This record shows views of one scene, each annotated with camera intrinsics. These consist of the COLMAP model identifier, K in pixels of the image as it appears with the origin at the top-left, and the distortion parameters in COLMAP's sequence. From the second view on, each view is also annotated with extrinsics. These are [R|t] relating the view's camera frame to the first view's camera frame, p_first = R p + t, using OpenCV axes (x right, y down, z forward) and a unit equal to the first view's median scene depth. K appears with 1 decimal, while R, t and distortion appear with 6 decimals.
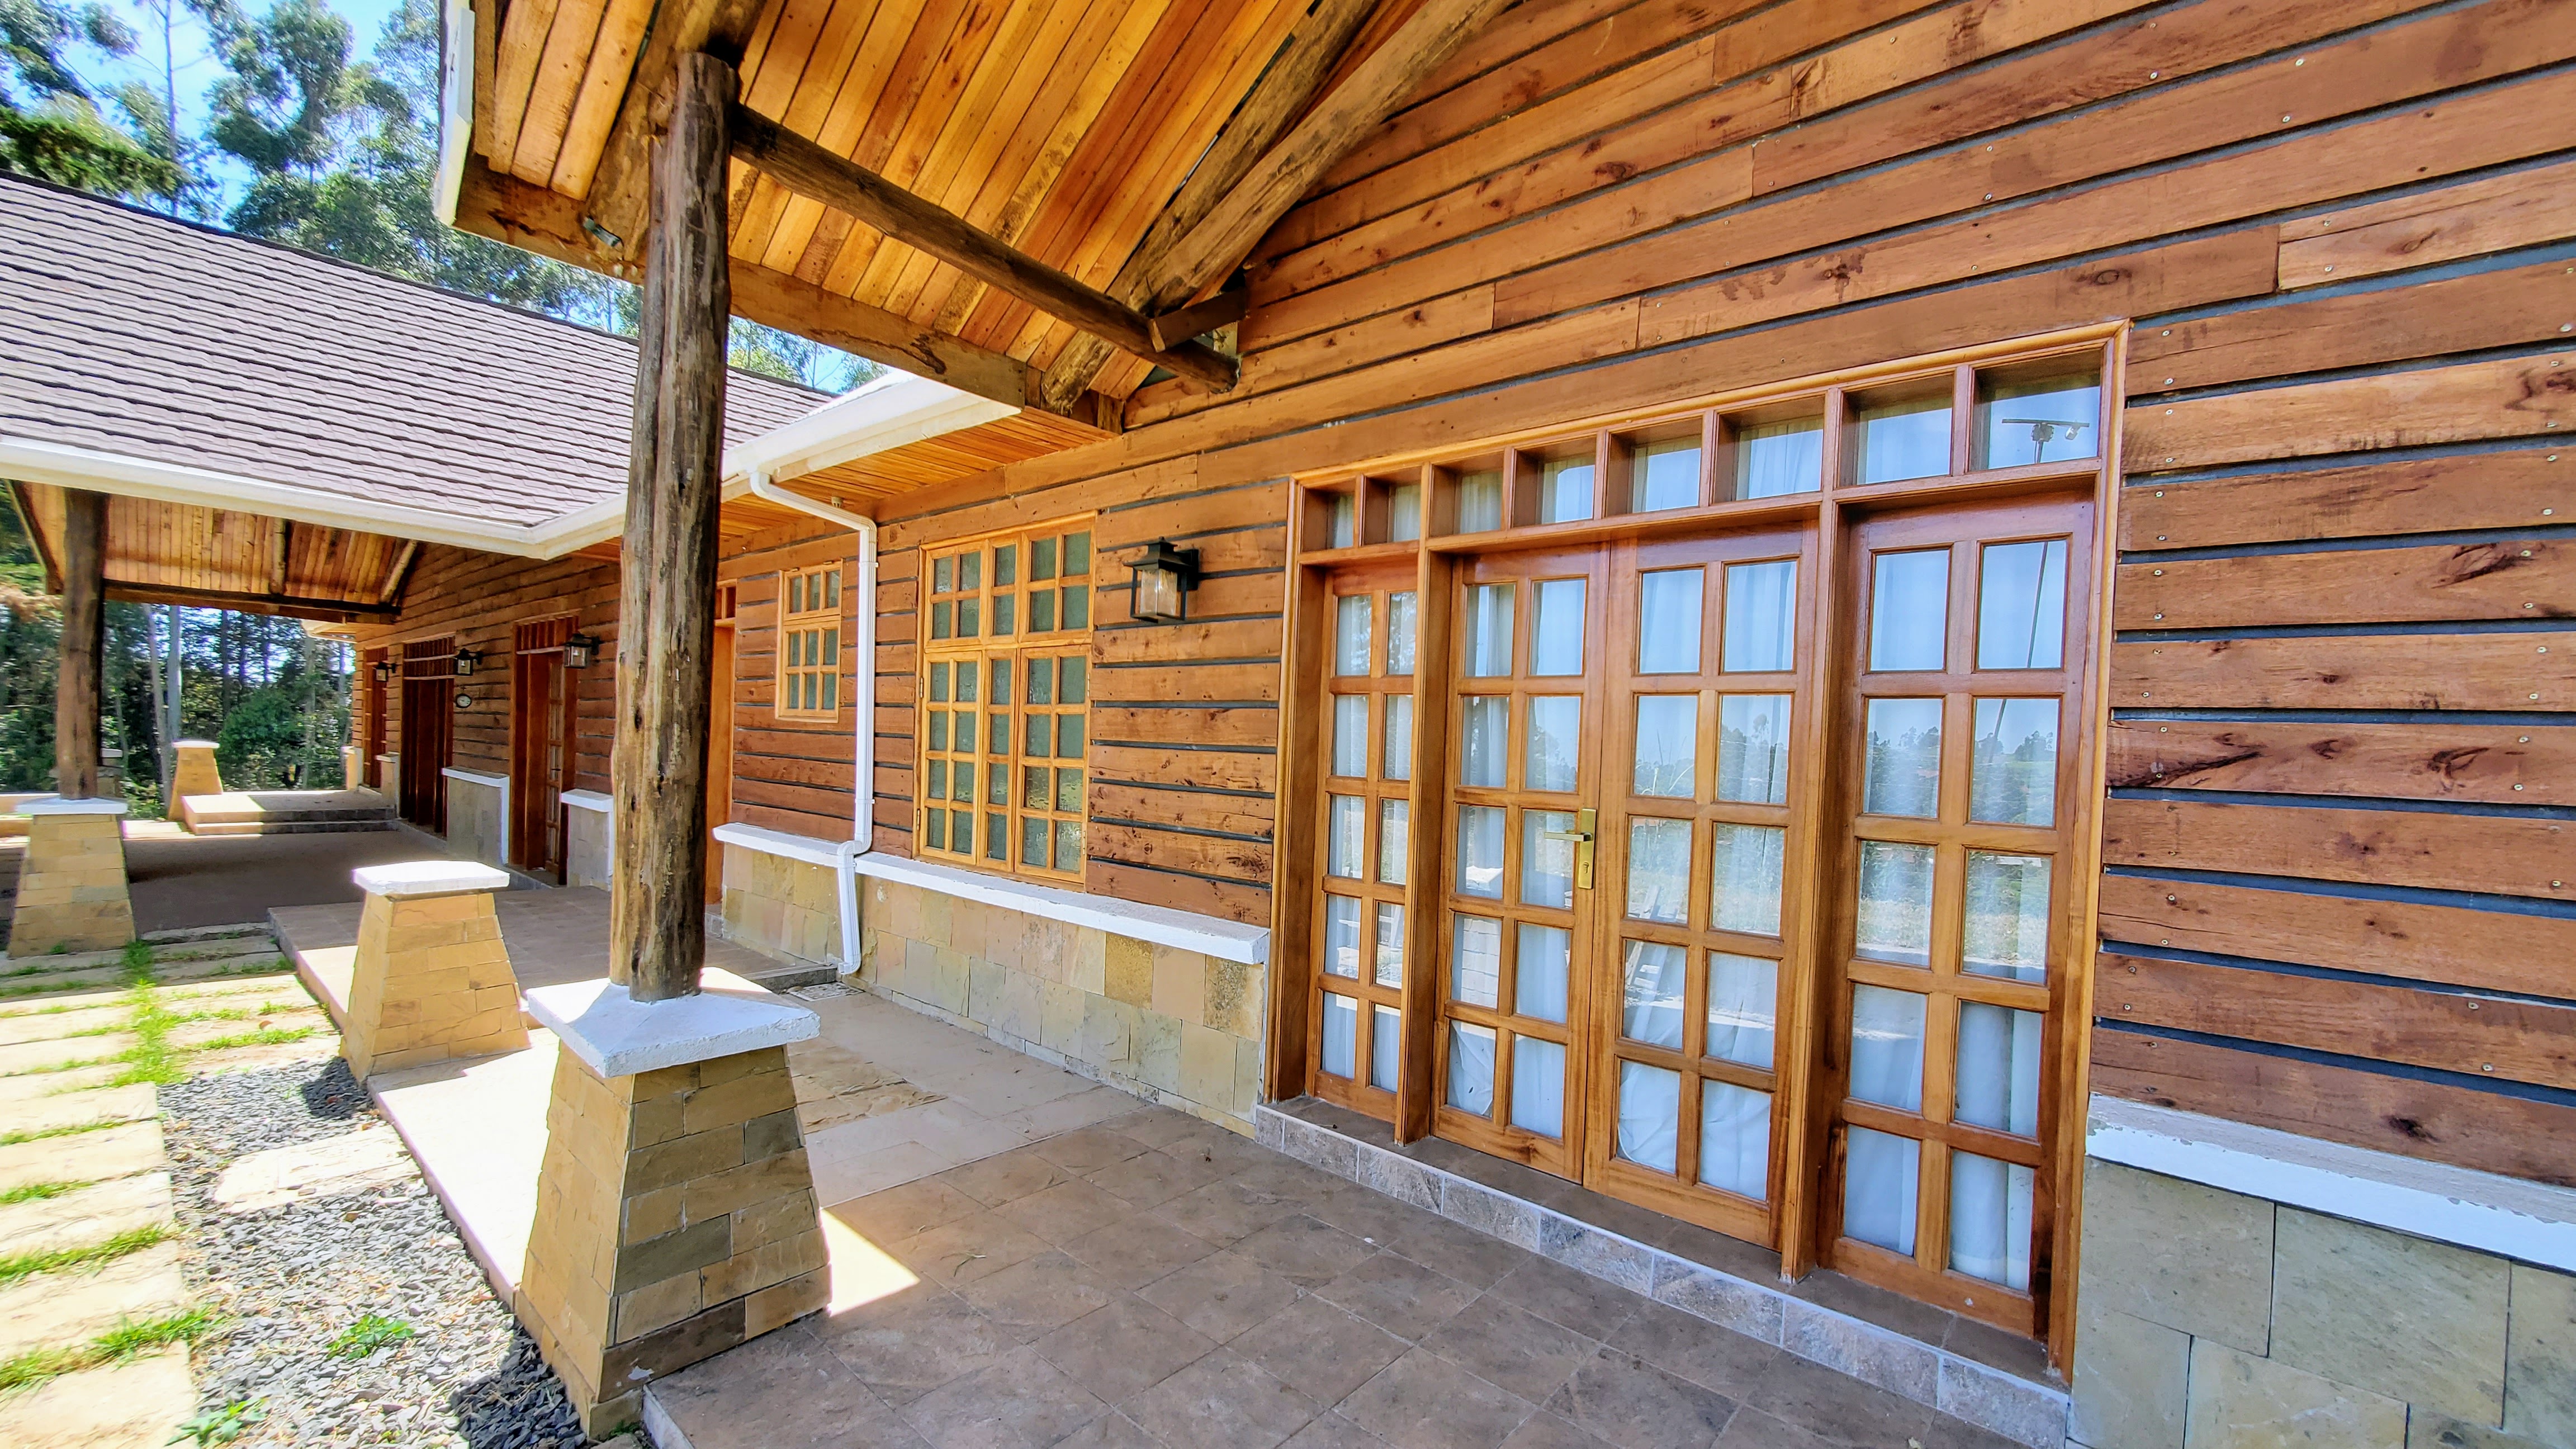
lens RADIAL K [[1040.0, 0, 1280.0], [0, 1040.0, 765.4], [0, 0, 1]] dist [-0.011637, 0.003034]
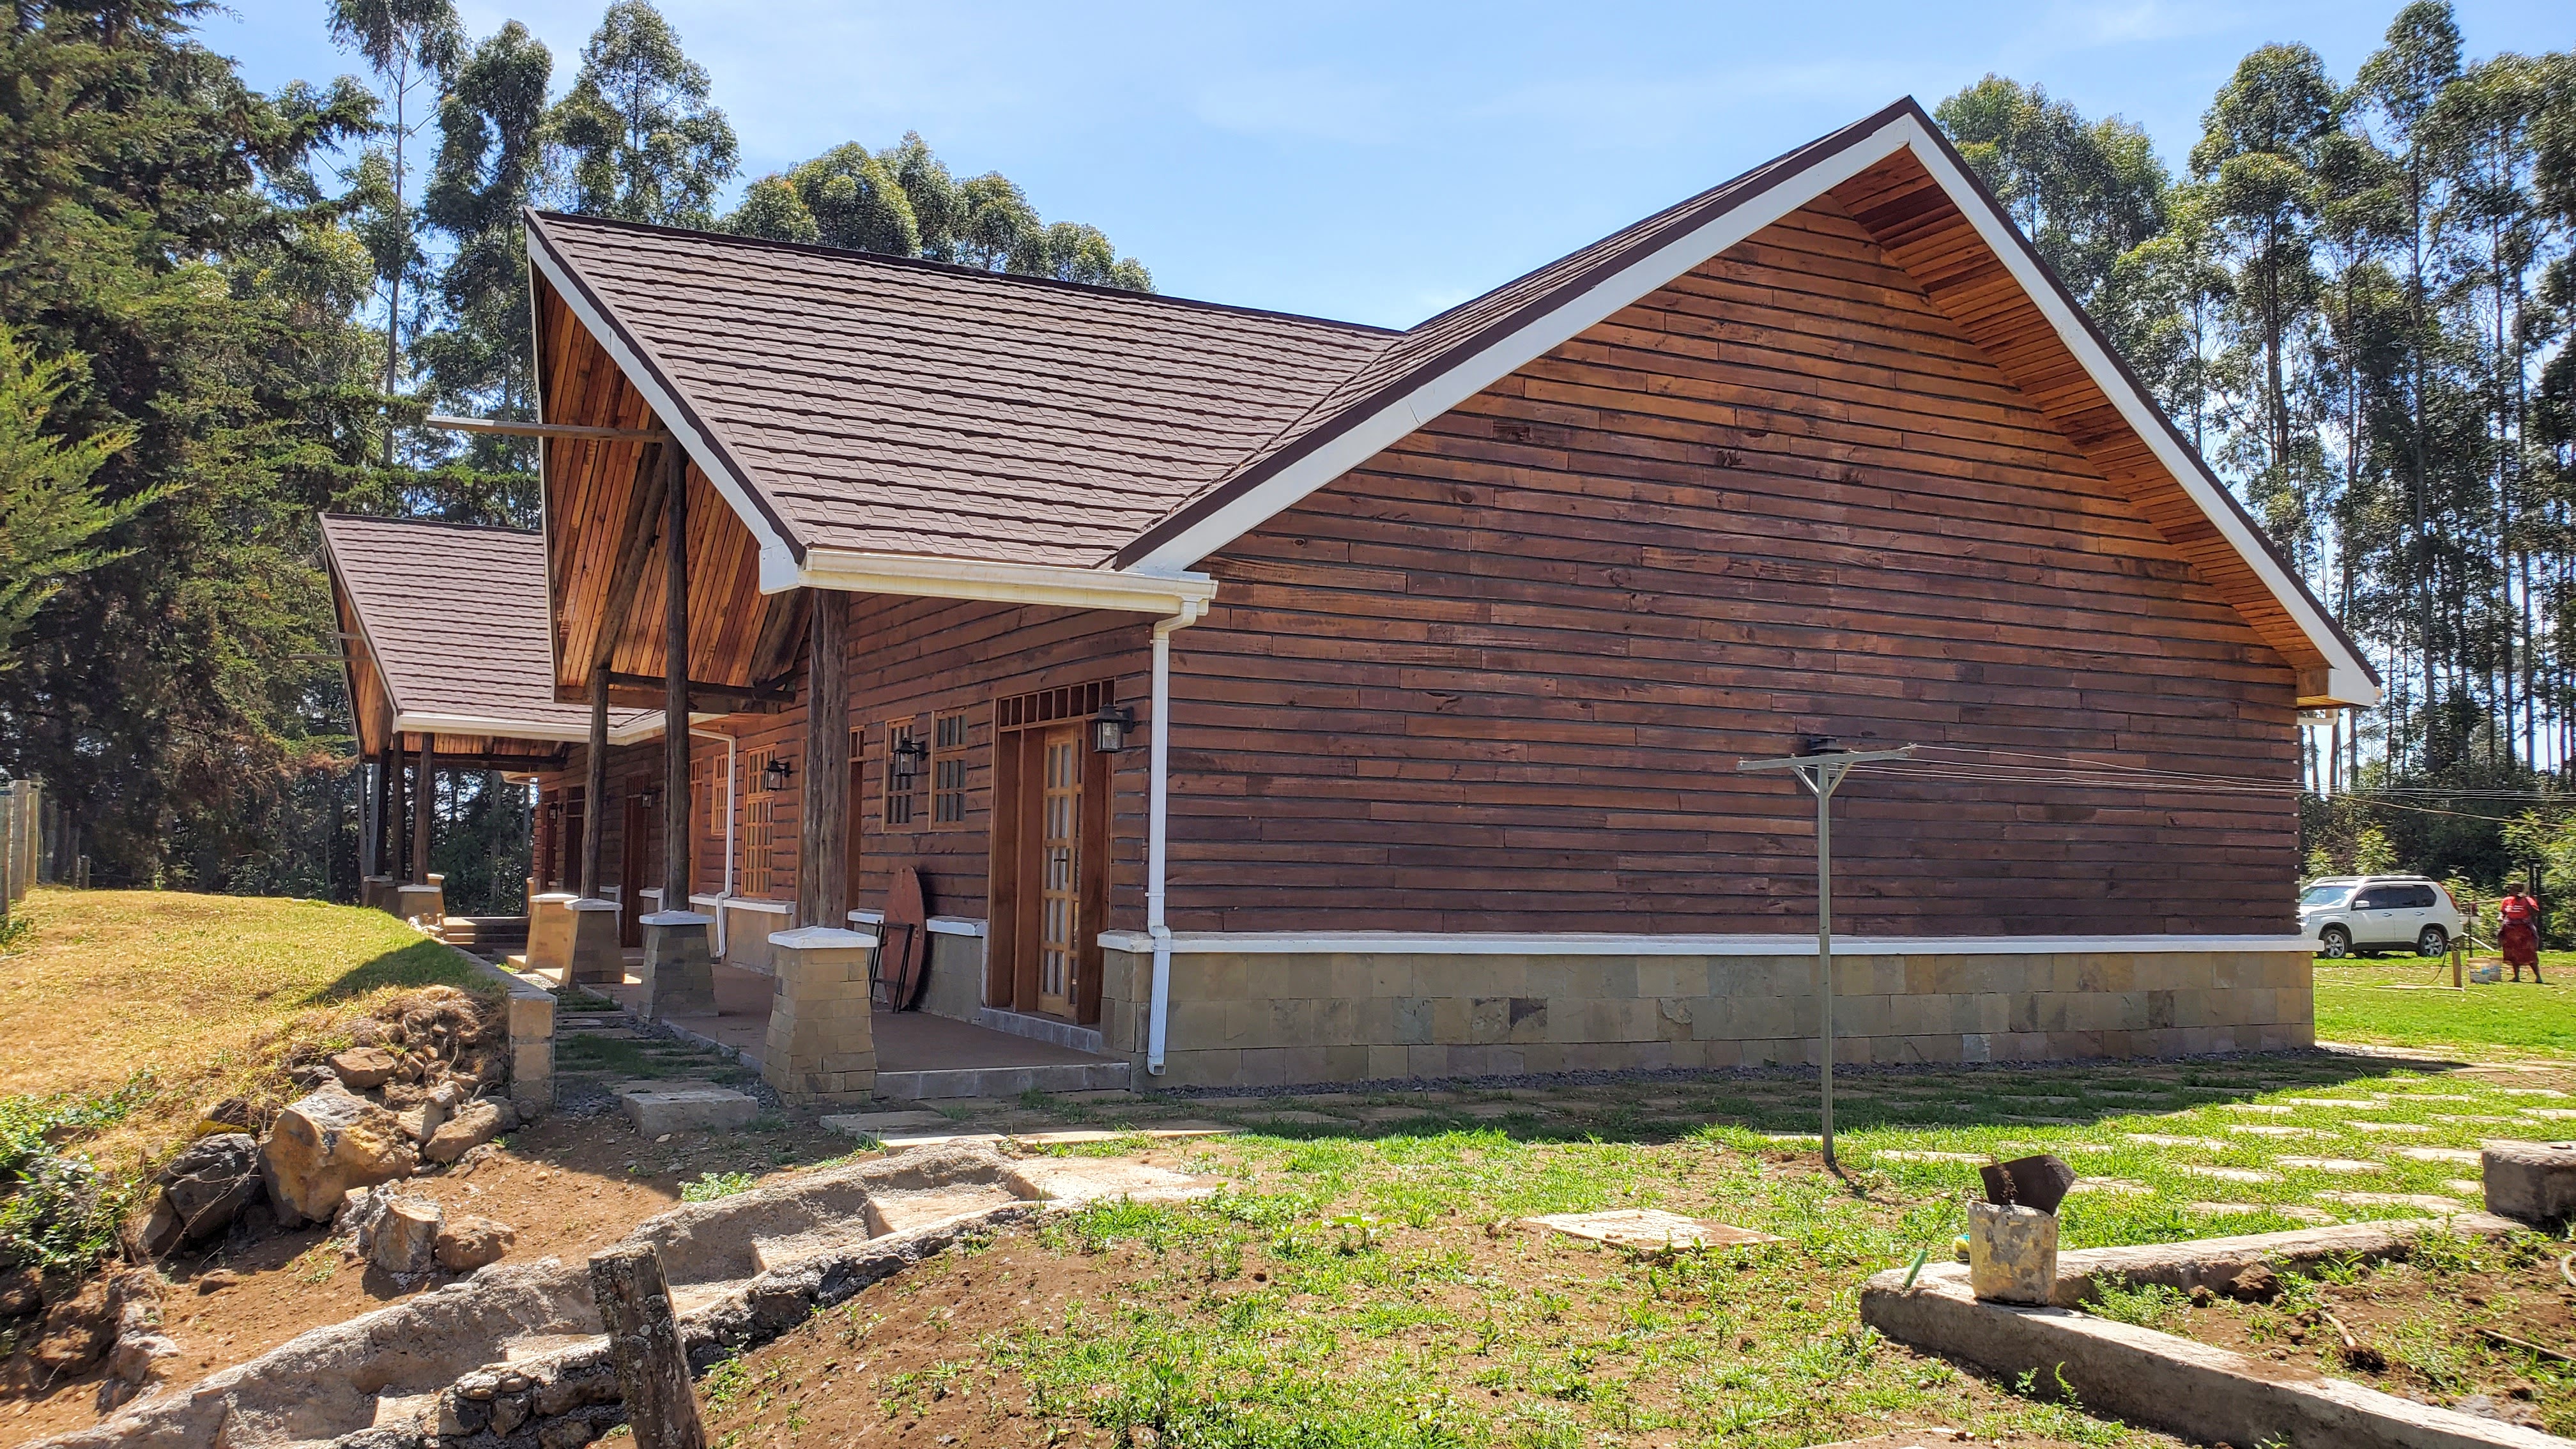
lens RADIAL K [[2023.6, 0, 1284.9], [0, 2023.6, 723.9], [0, 0, 1]] dist [0.029964, -0.042165]
pose [[0.928280, -0.052002, -0.368228, 0.275400], [0.015043, 0.994615, -0.102541, 0.022123], [0.371577, 0.089647, 0.924064, -0.303377]]
